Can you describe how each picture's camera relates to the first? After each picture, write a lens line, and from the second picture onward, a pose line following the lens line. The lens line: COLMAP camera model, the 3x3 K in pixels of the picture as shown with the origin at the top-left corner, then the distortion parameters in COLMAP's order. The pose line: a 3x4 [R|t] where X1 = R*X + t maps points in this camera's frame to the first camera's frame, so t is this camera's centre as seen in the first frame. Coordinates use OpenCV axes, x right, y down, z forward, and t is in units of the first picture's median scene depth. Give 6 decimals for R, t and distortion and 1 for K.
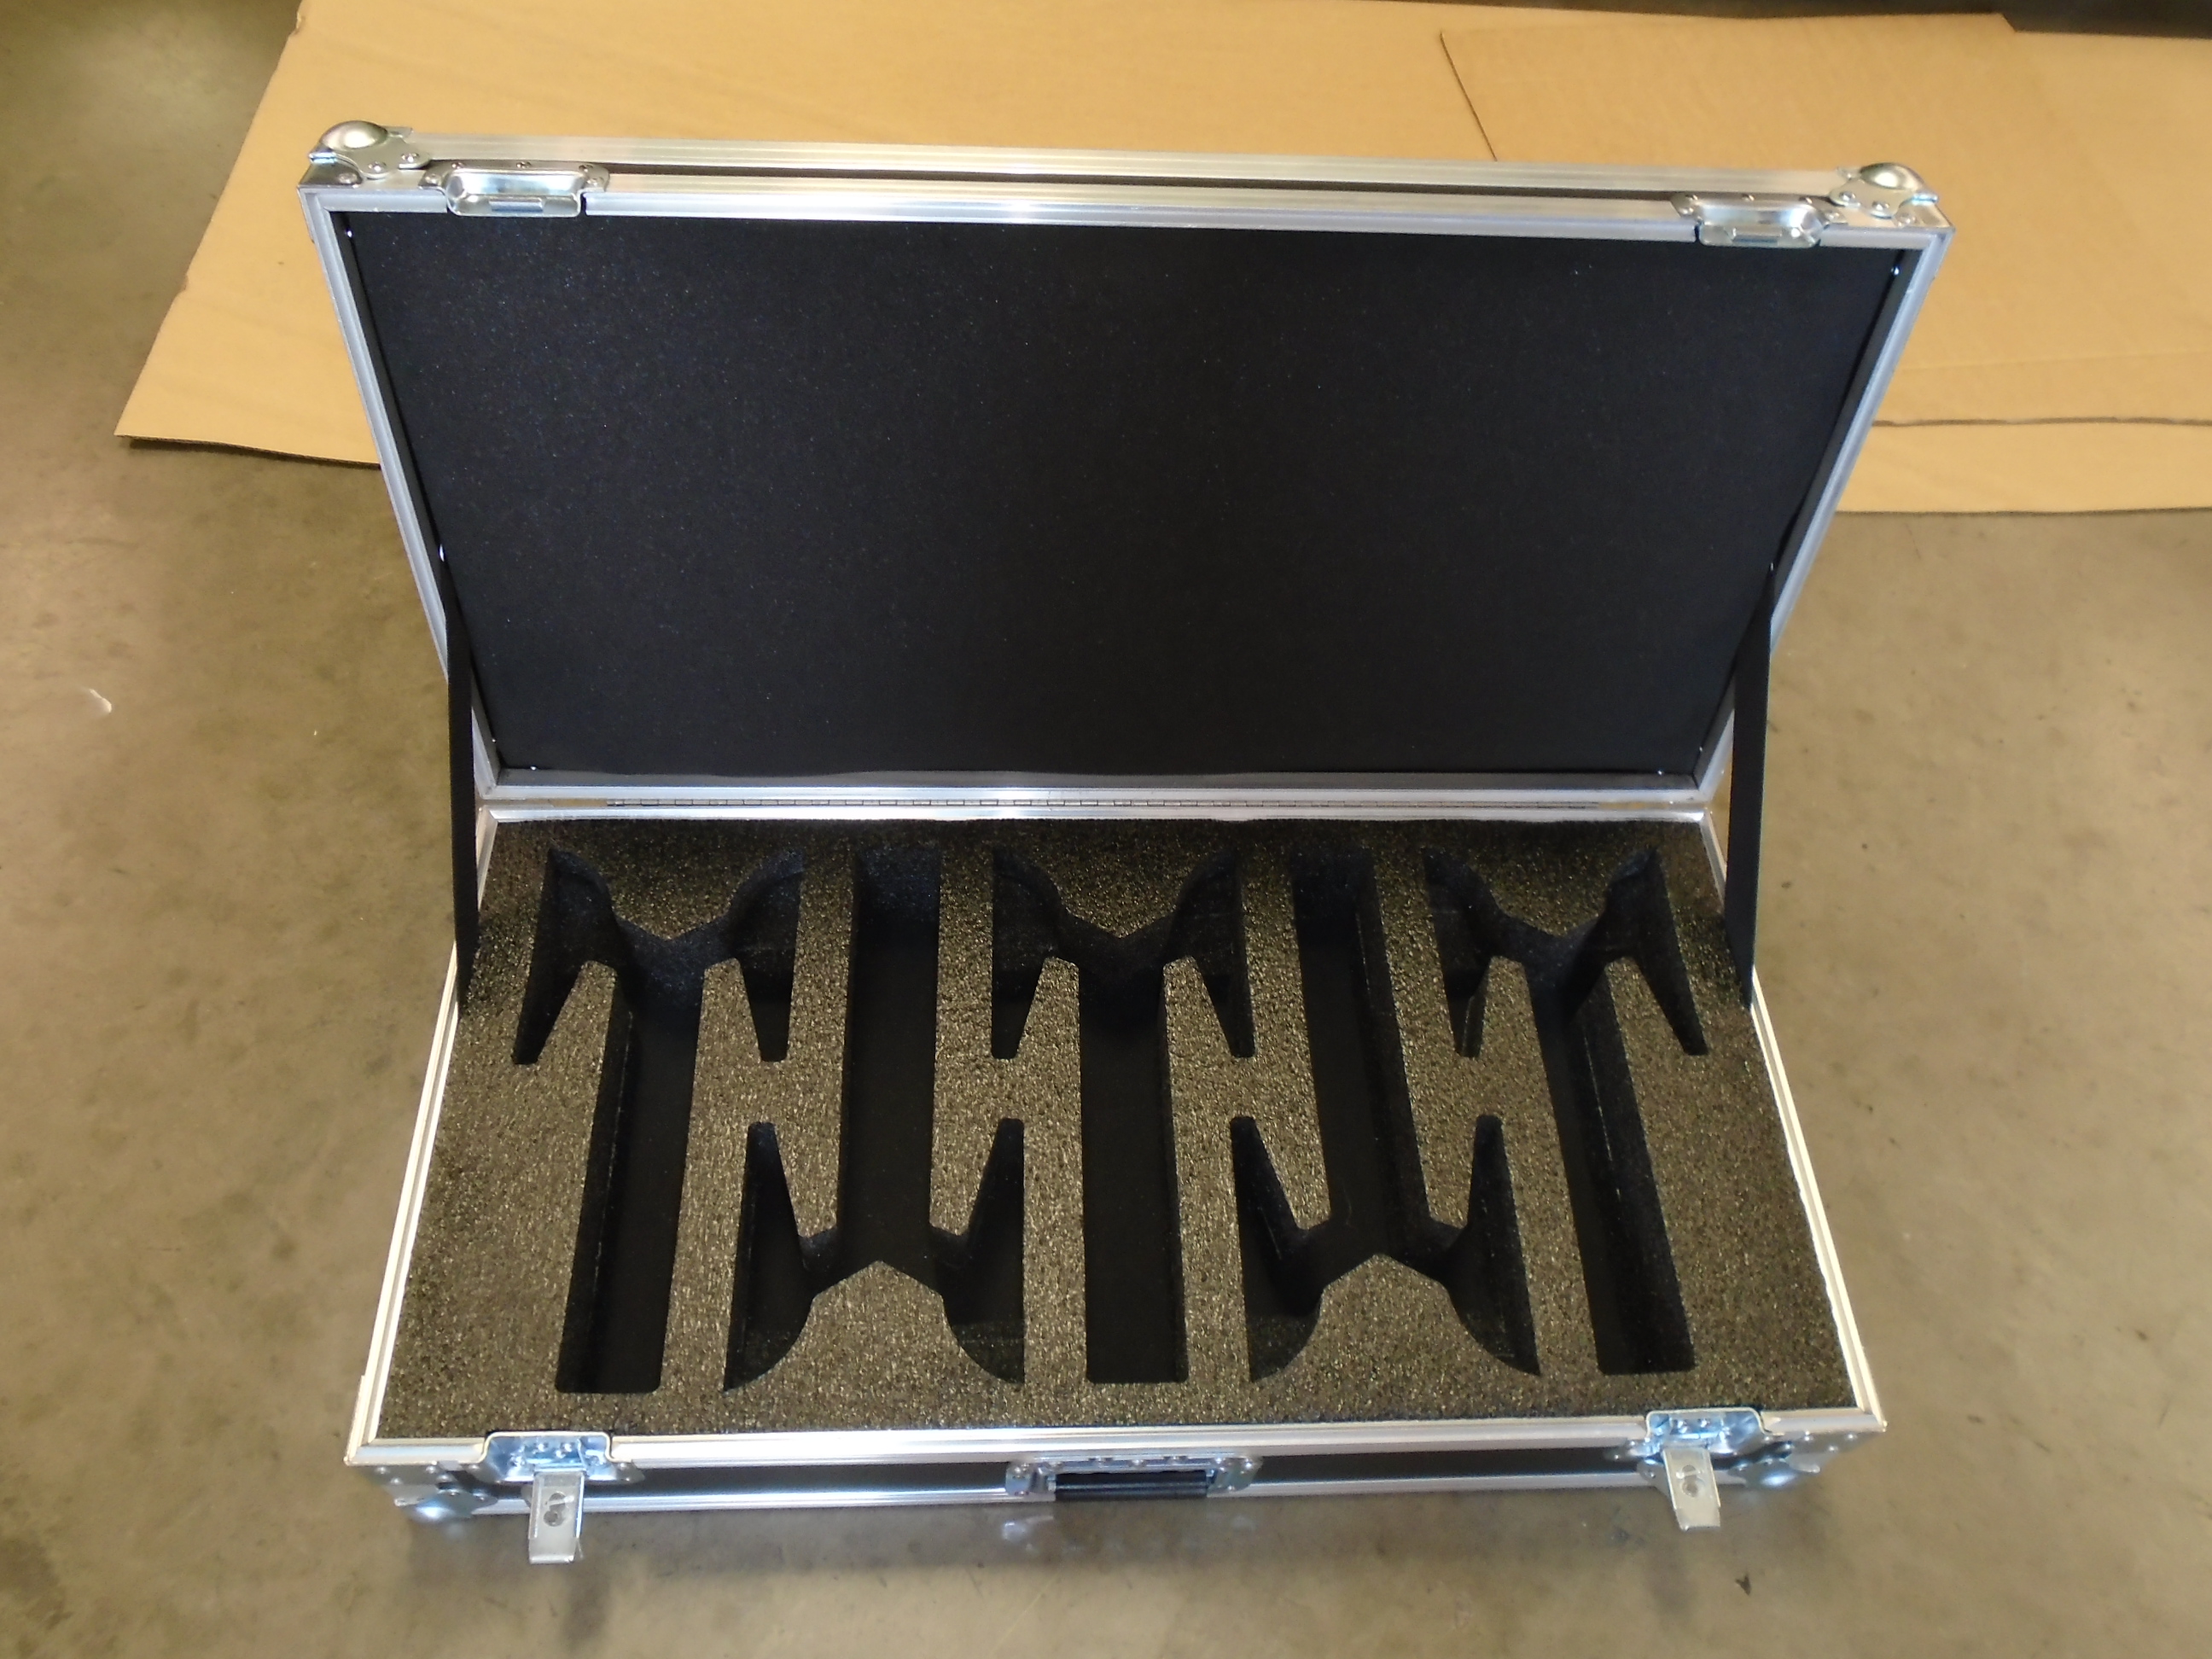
lens RADIAL K [[1683.0, 0, 1106.0], [0, 1683.0, 829.5], [0, 0, 1]] dist [-0.014818, 0.002157]
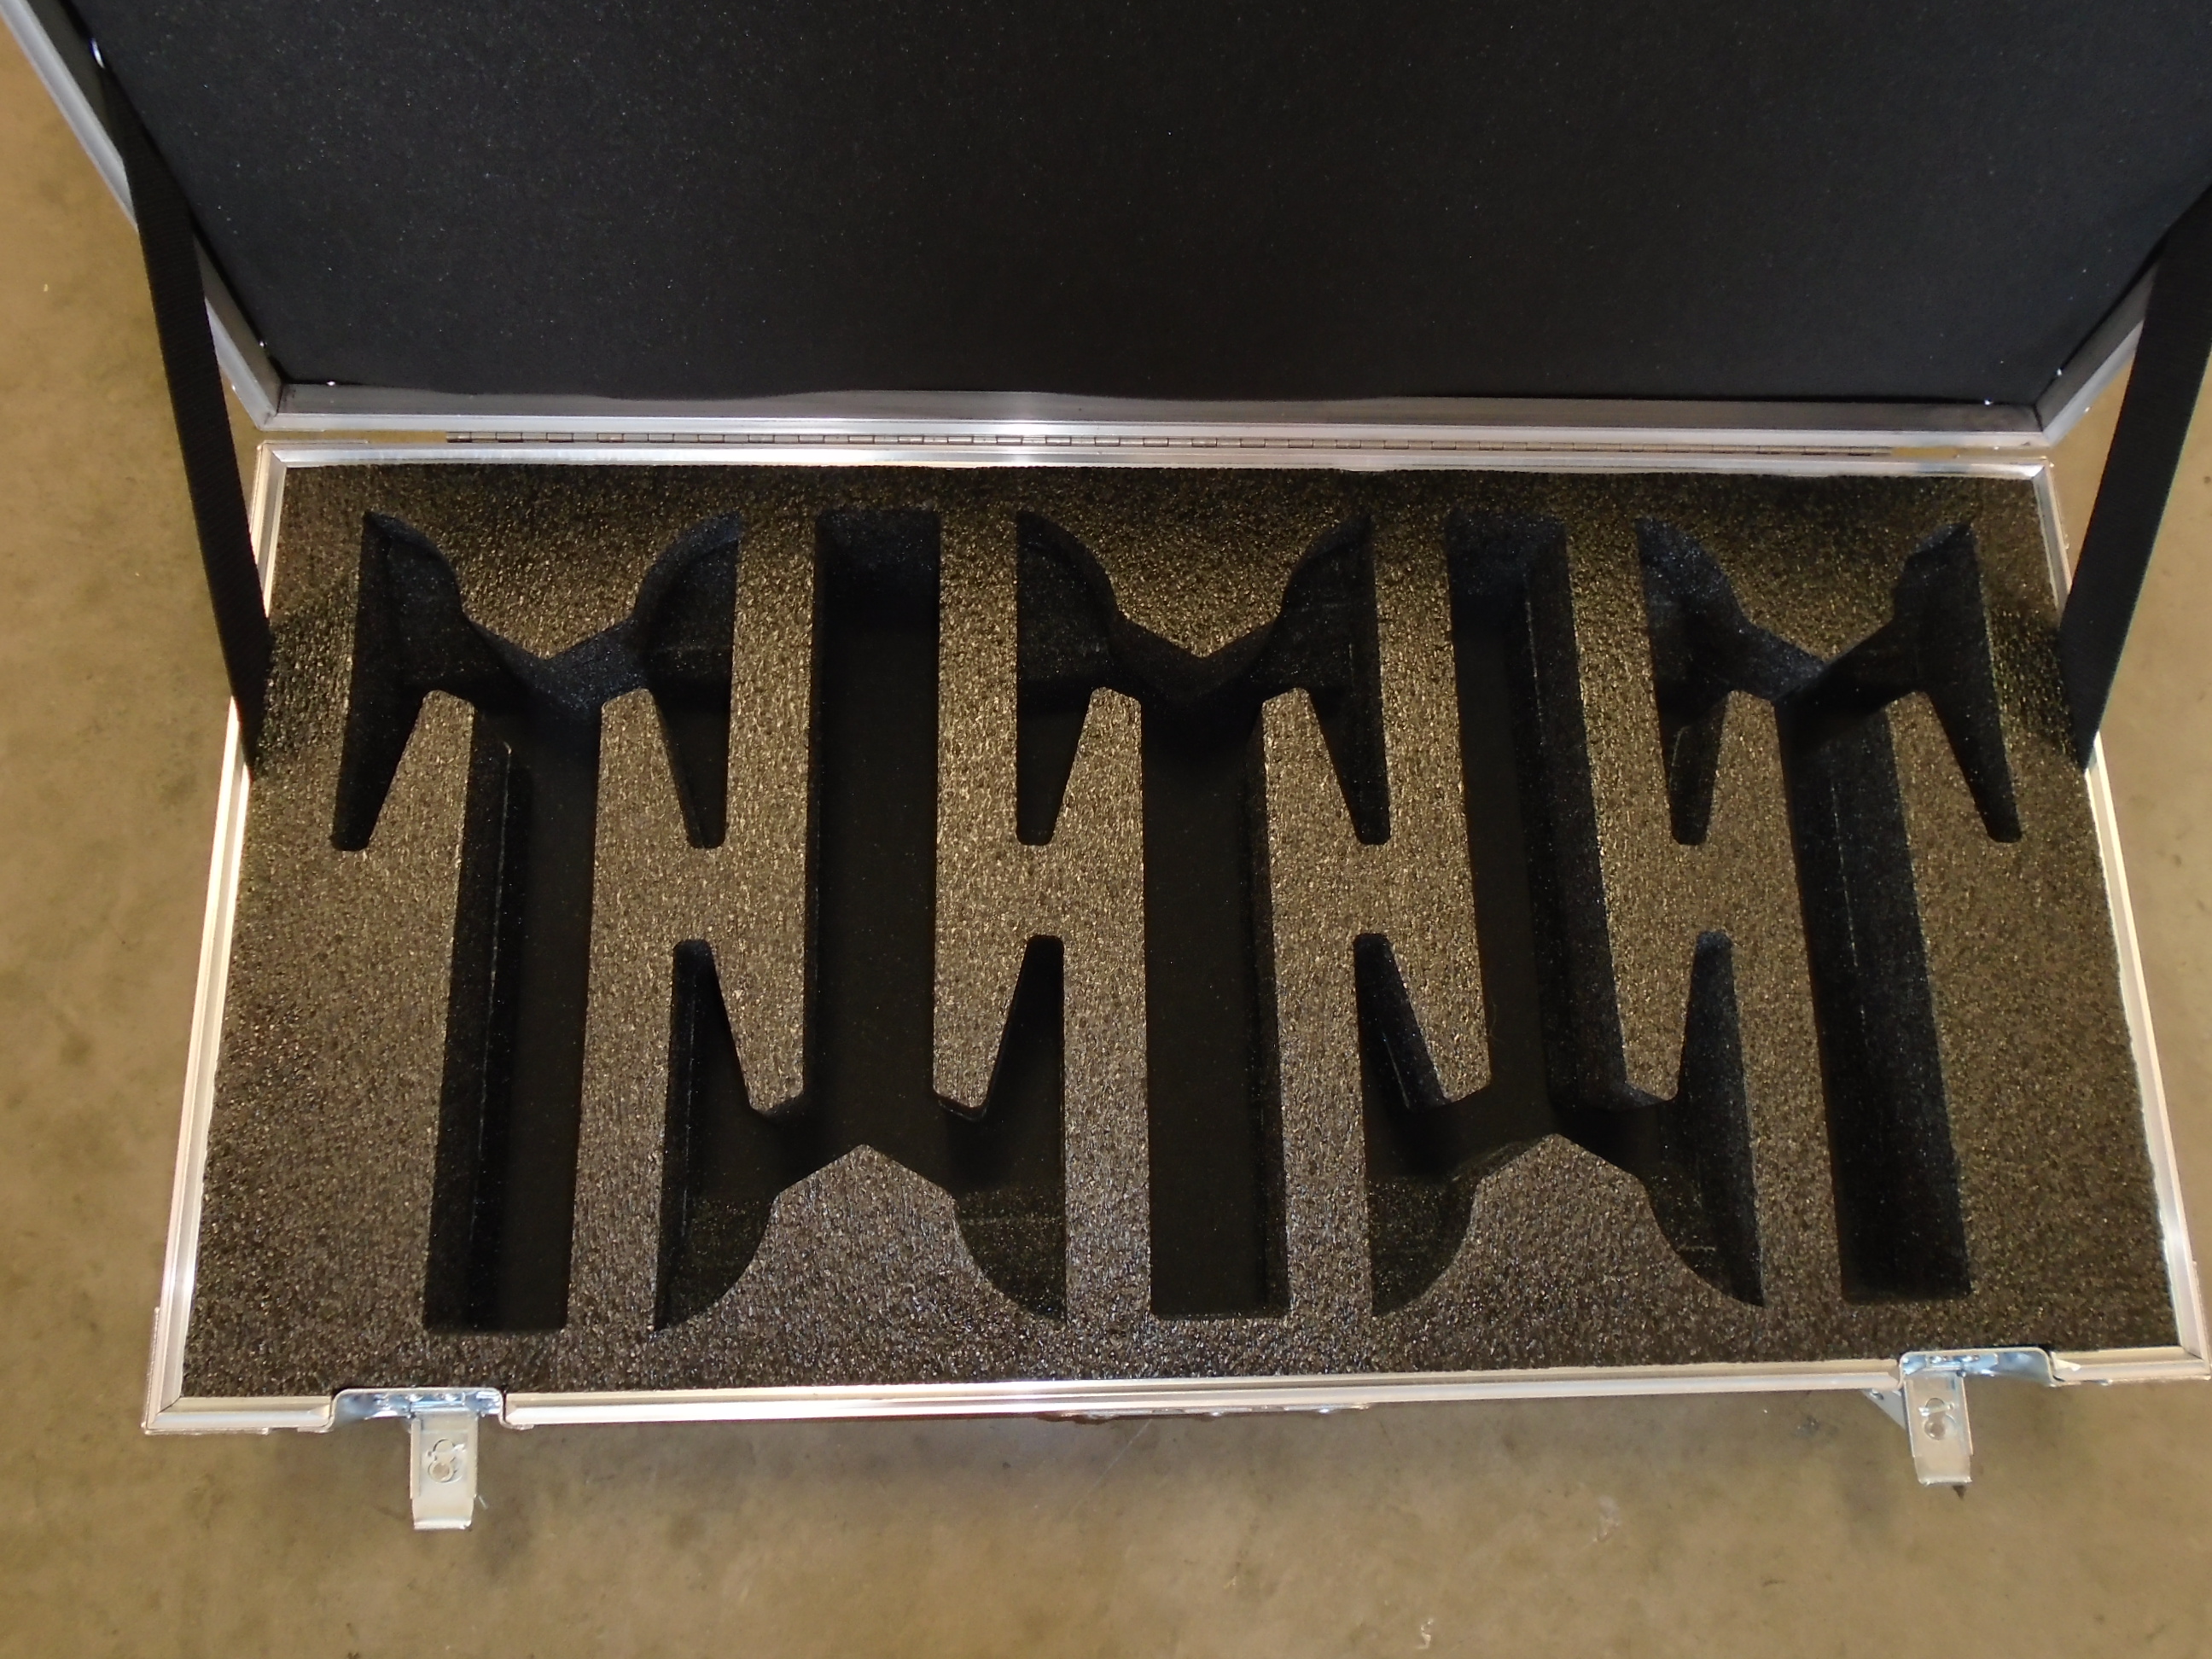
lens RADIAL K [[1683.0, 0, 1106.0], [0, 1683.0, 829.5], [0, 0, 1]] dist [-0.014818, 0.002157]
pose [[0.999872, 0.015949, 0.001046, -0.031617], [-0.015408, 0.944467, 0.328246, -0.100430], [0.004247, -0.328220, 0.944592, 0.336474]]
